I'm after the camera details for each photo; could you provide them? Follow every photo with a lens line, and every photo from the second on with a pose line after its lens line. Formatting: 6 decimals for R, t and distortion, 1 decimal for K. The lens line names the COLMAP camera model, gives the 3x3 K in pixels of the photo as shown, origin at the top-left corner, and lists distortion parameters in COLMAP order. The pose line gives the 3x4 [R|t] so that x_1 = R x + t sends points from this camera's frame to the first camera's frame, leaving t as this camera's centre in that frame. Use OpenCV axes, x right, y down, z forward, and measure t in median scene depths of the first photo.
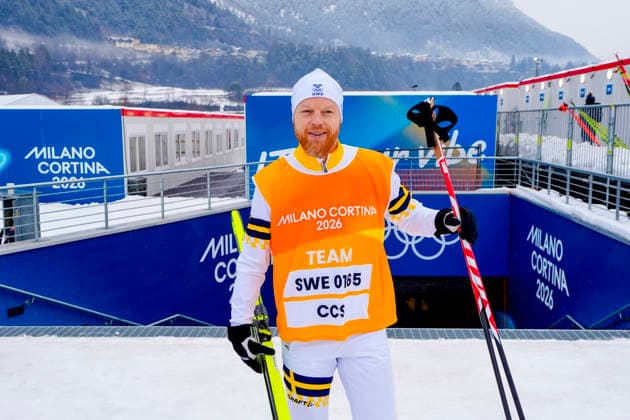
lens RADIAL K [[742.7, 0, 315.0], [0, 742.7, 210.0], [0, 0, 1]] dist [0.024047, 0.032509]
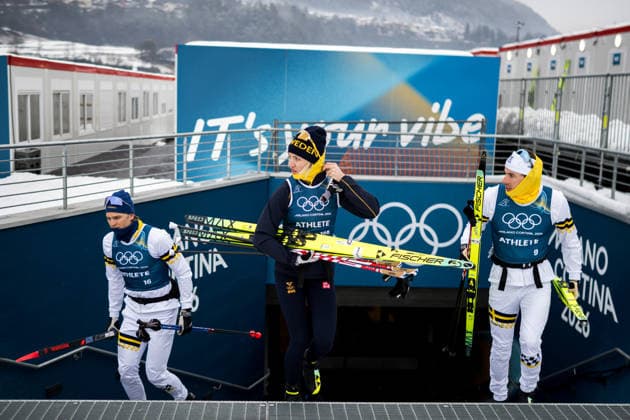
lens RADIAL K [[857.2, 0, 334.8], [0, 857.2, 209.8], [0, 0, 1]] dist [-0.035661, 0.113848]
pose [[0.993632, 0.020533, 0.110790, -0.027094], [-0.022677, 0.999579, 0.018122, -0.004882], [-0.110371, -0.020519, 0.993679, 0.112938]]
